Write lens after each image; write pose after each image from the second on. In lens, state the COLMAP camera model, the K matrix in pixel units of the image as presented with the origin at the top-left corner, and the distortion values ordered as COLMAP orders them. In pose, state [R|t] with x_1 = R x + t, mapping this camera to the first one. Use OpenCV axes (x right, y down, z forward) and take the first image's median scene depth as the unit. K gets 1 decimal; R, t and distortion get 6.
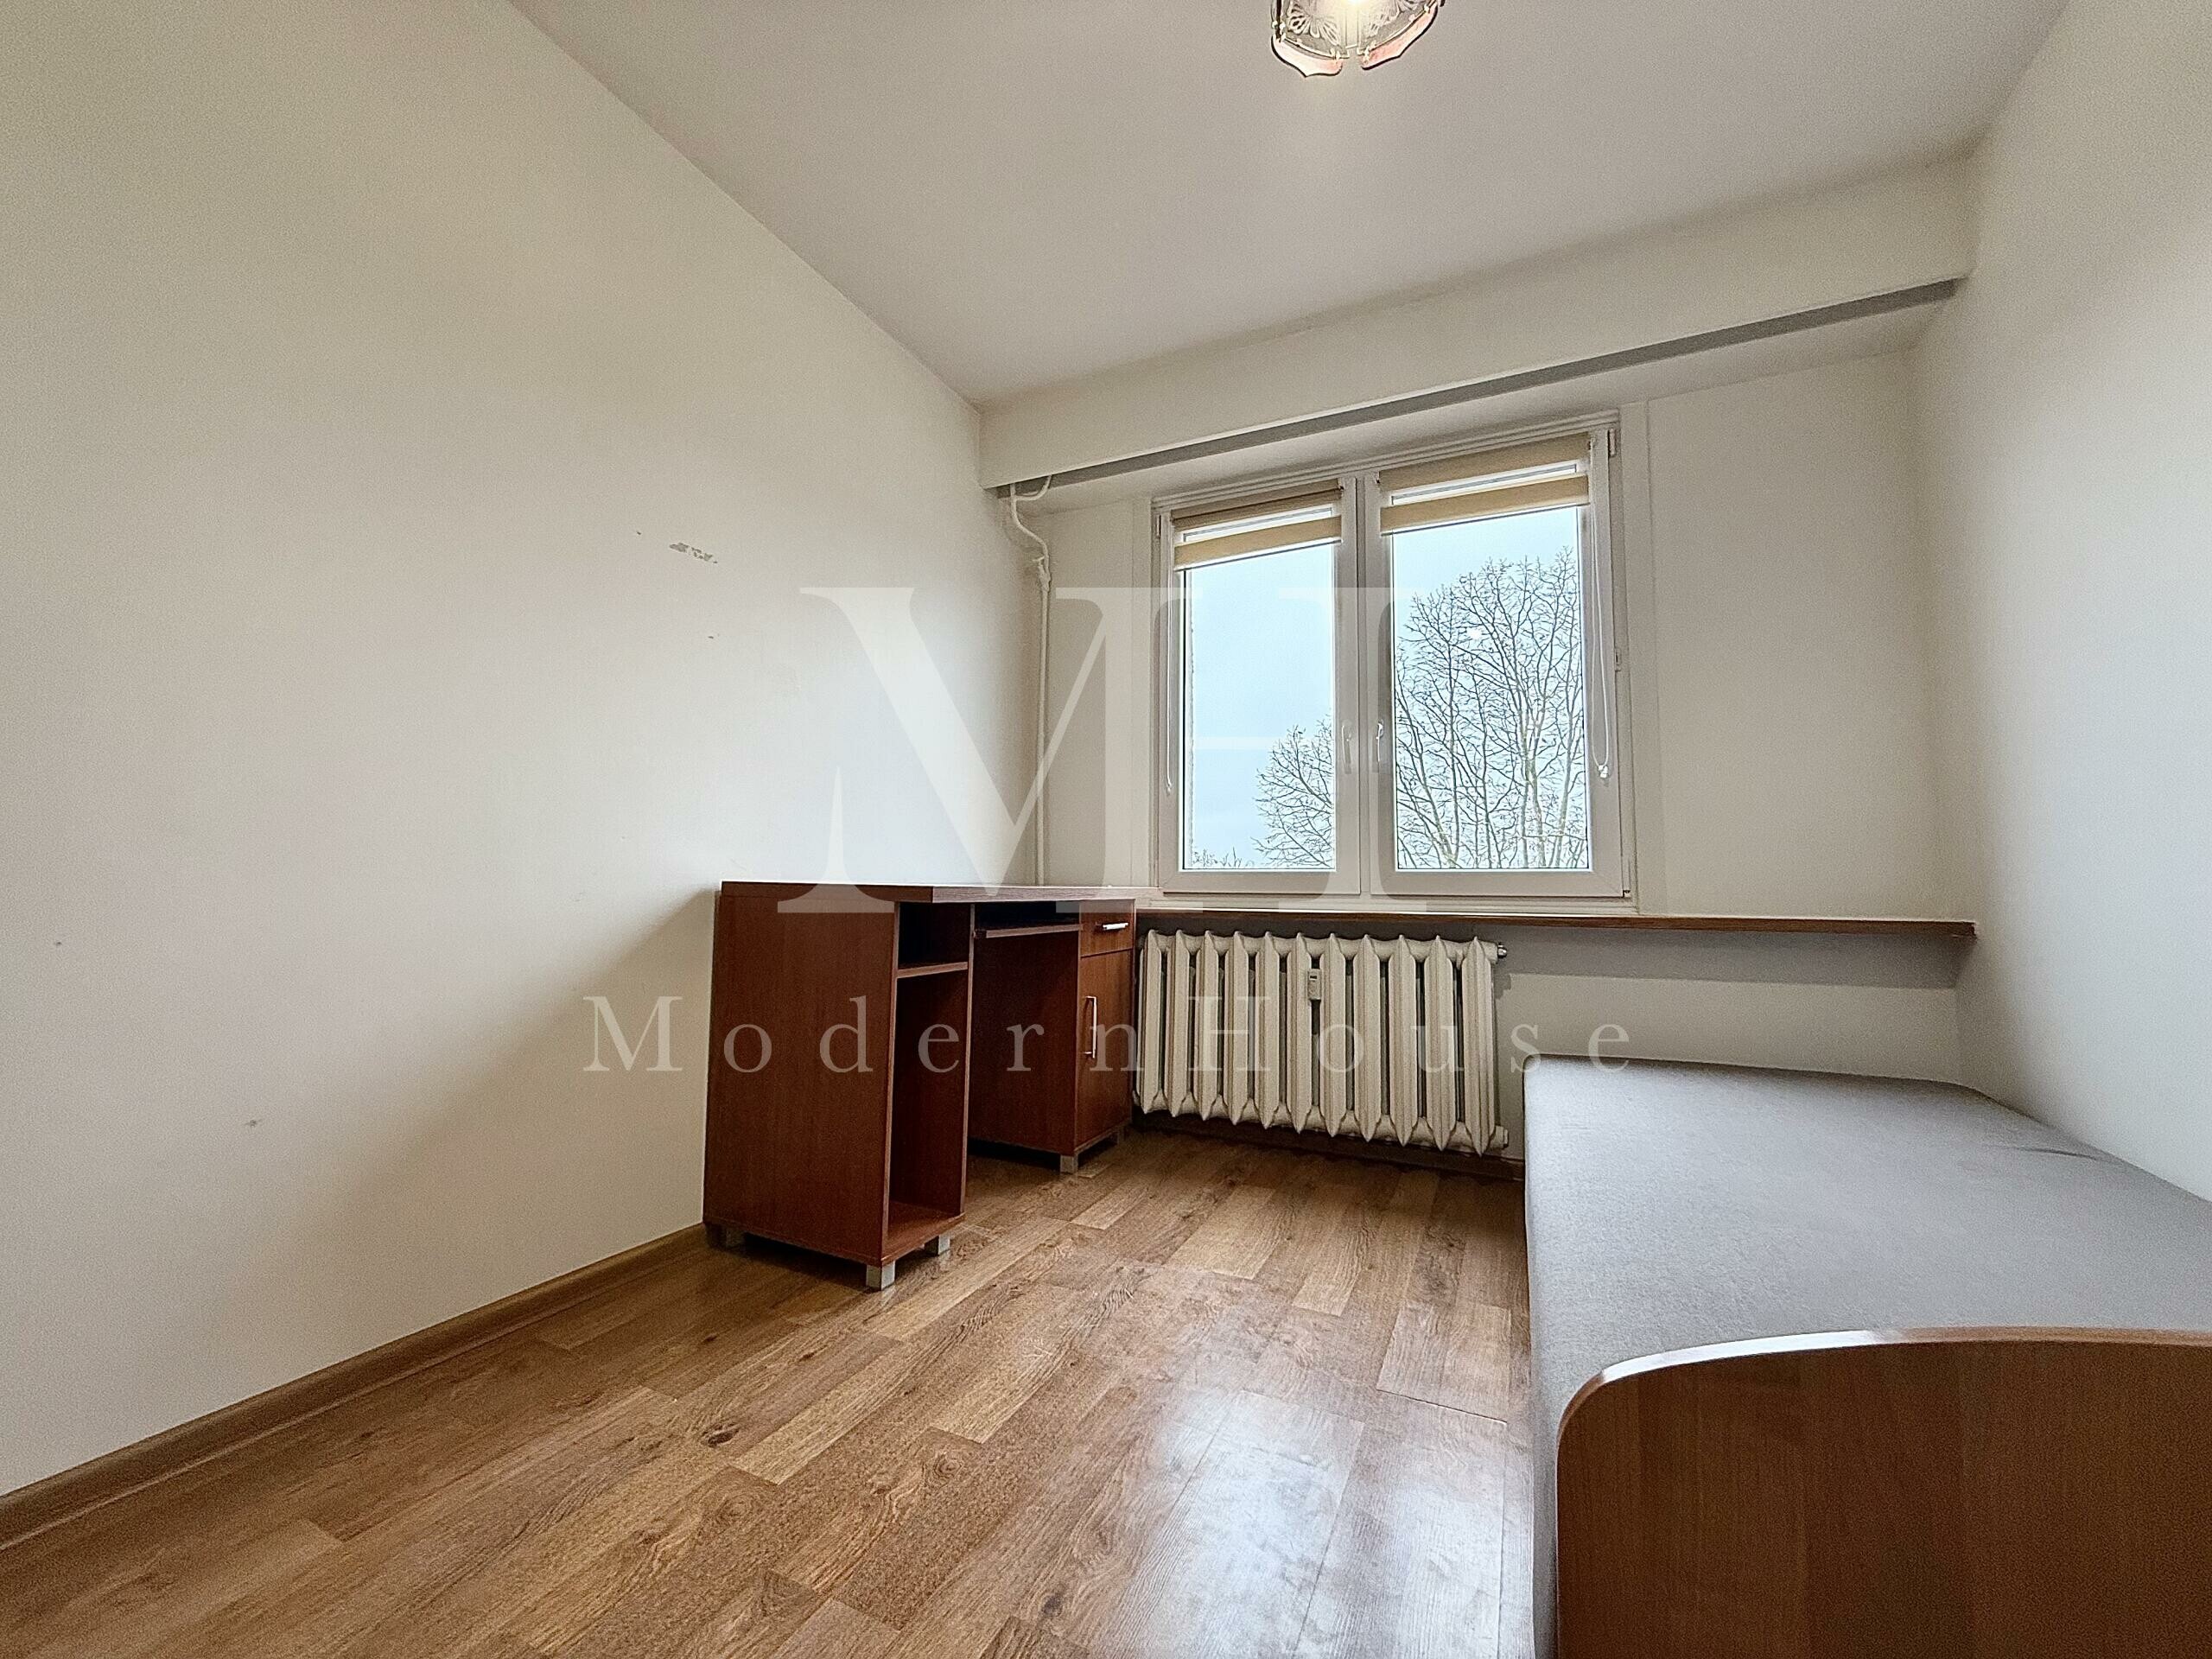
lens RADIAL K [[882.5, 0, 1097.8], [0, 882.5, 829.8], [0, 0, 1]] dist [0.002729, 0.000385]
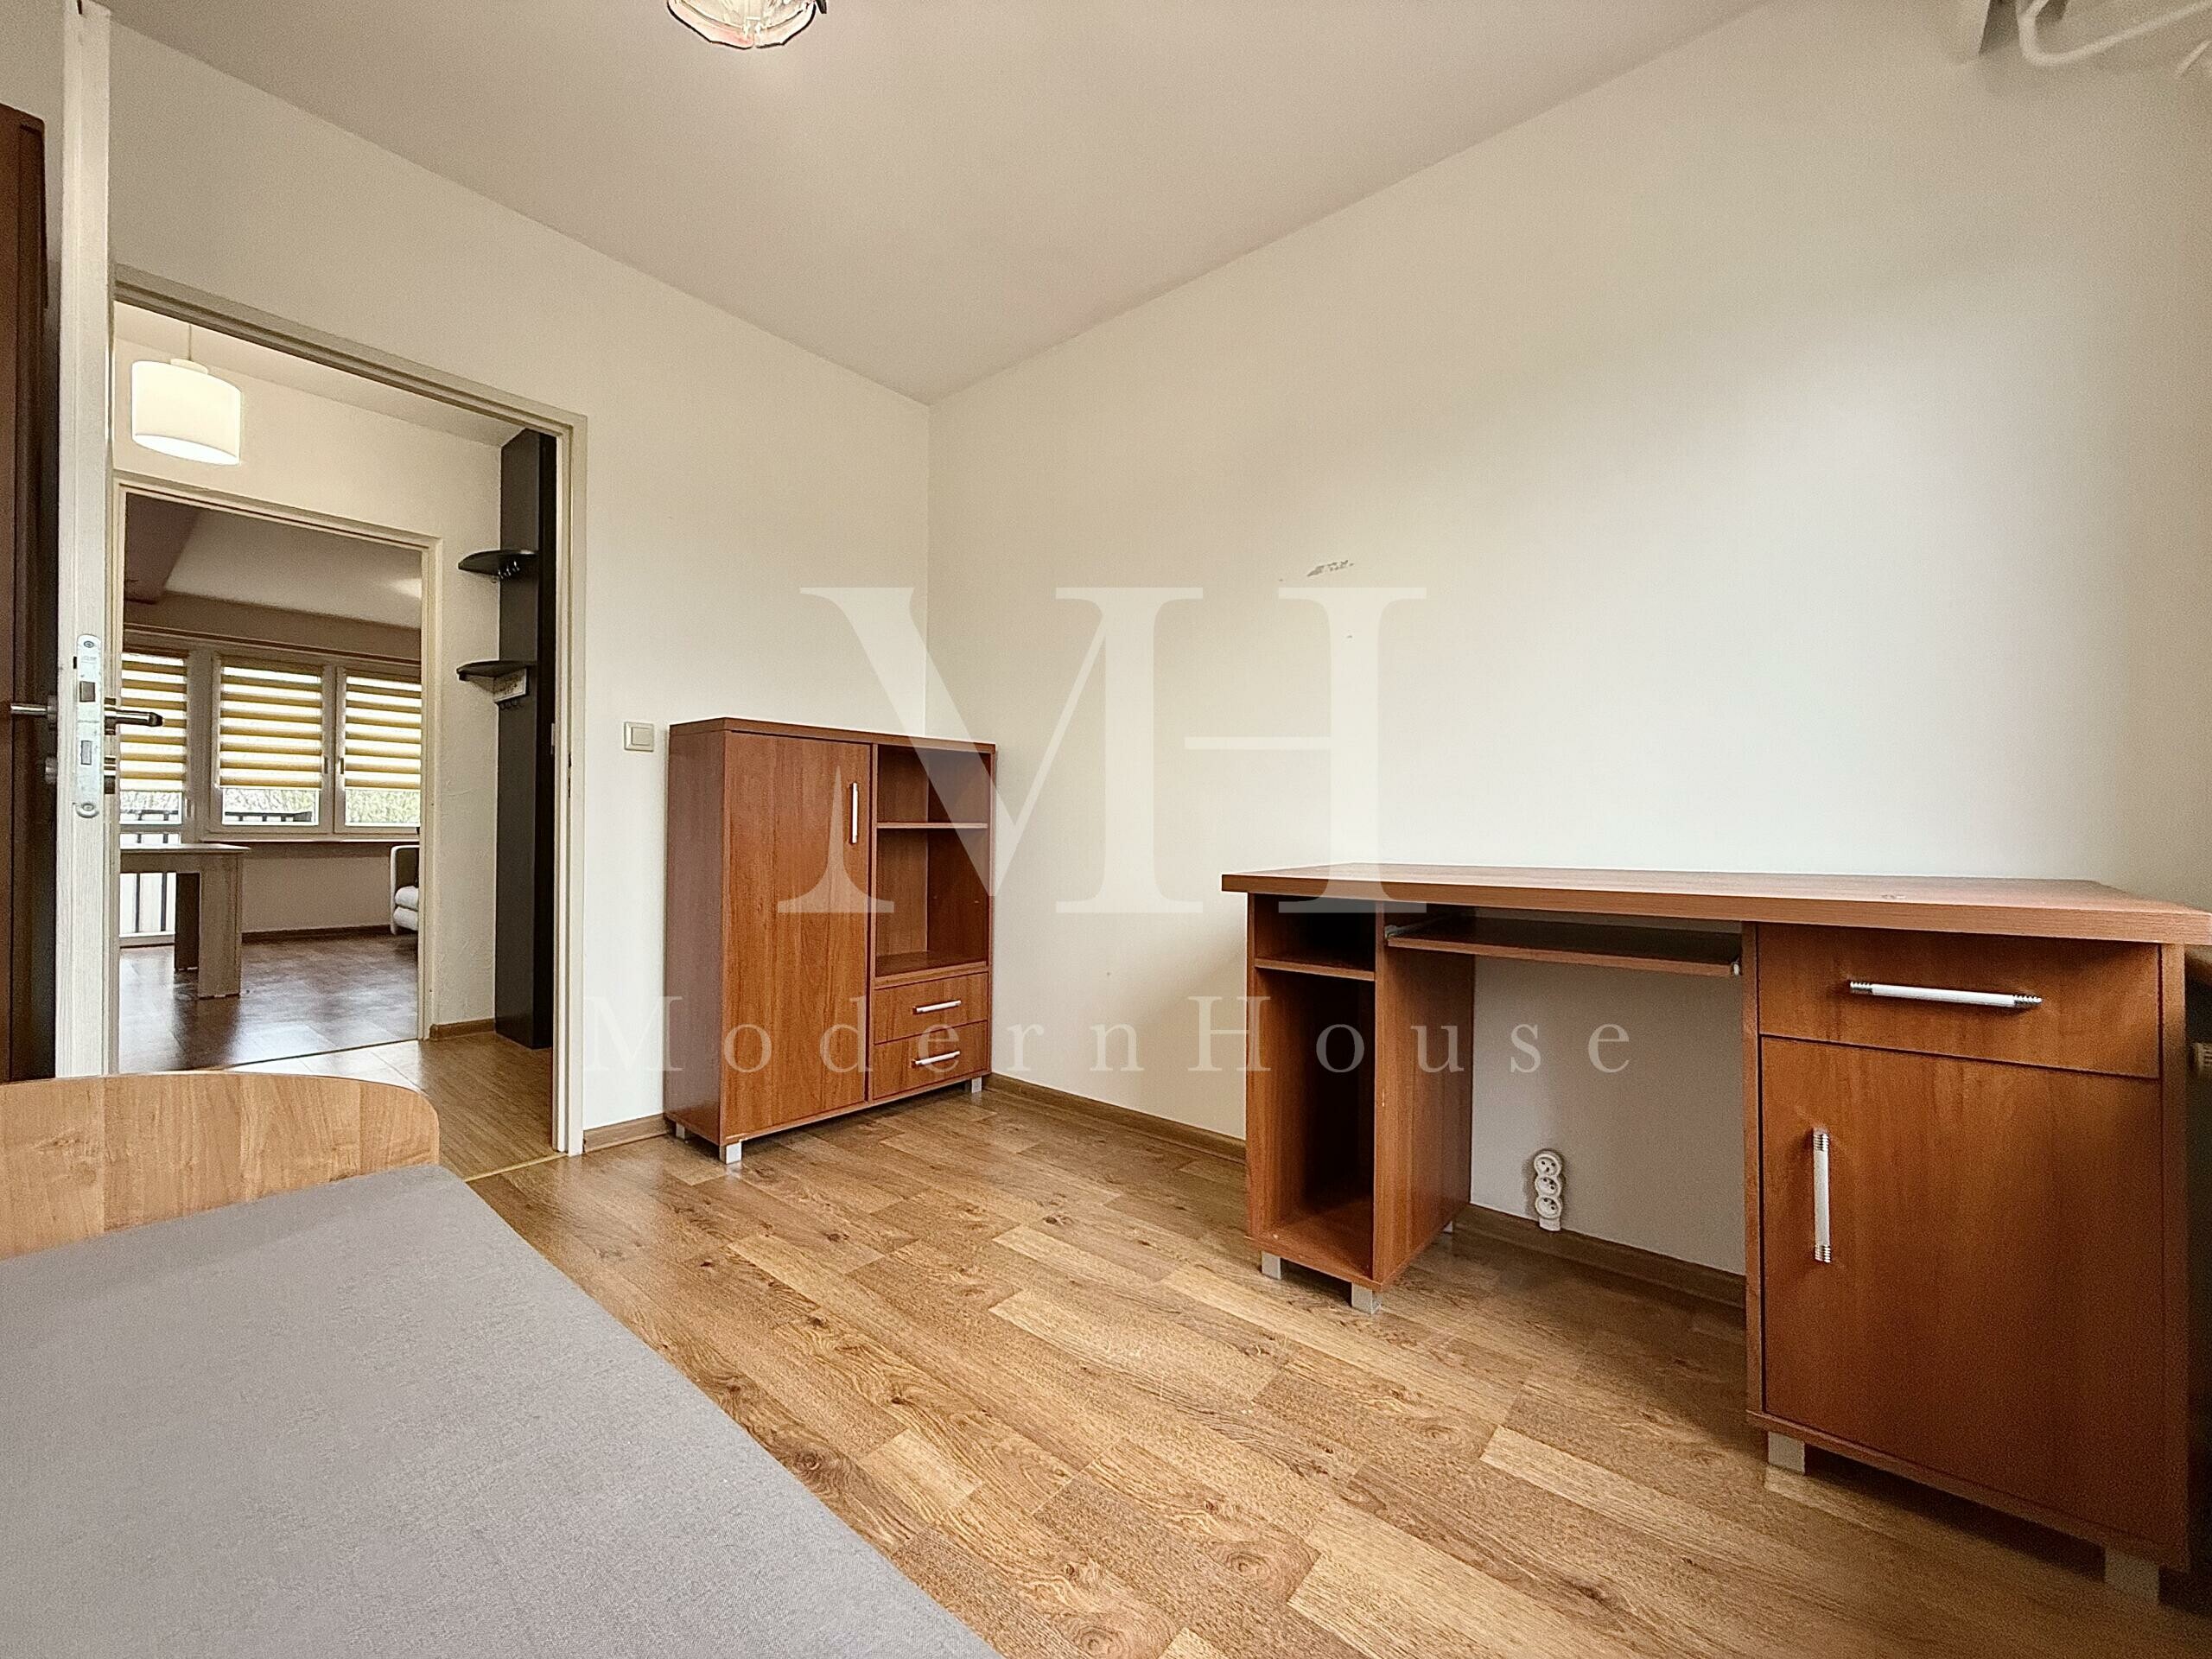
lens RADIAL K [[882.5, 0, 1097.8], [0, 882.5, 829.8], [0, 0, 1]] dist [0.002729, 0.000385]
pose [[-0.249765, -0.012735, -0.968223, 0.848705], [0.058602, 0.997882, -0.028242, 0.037141], [0.966532, -0.063794, -0.248490, 1.193863]]
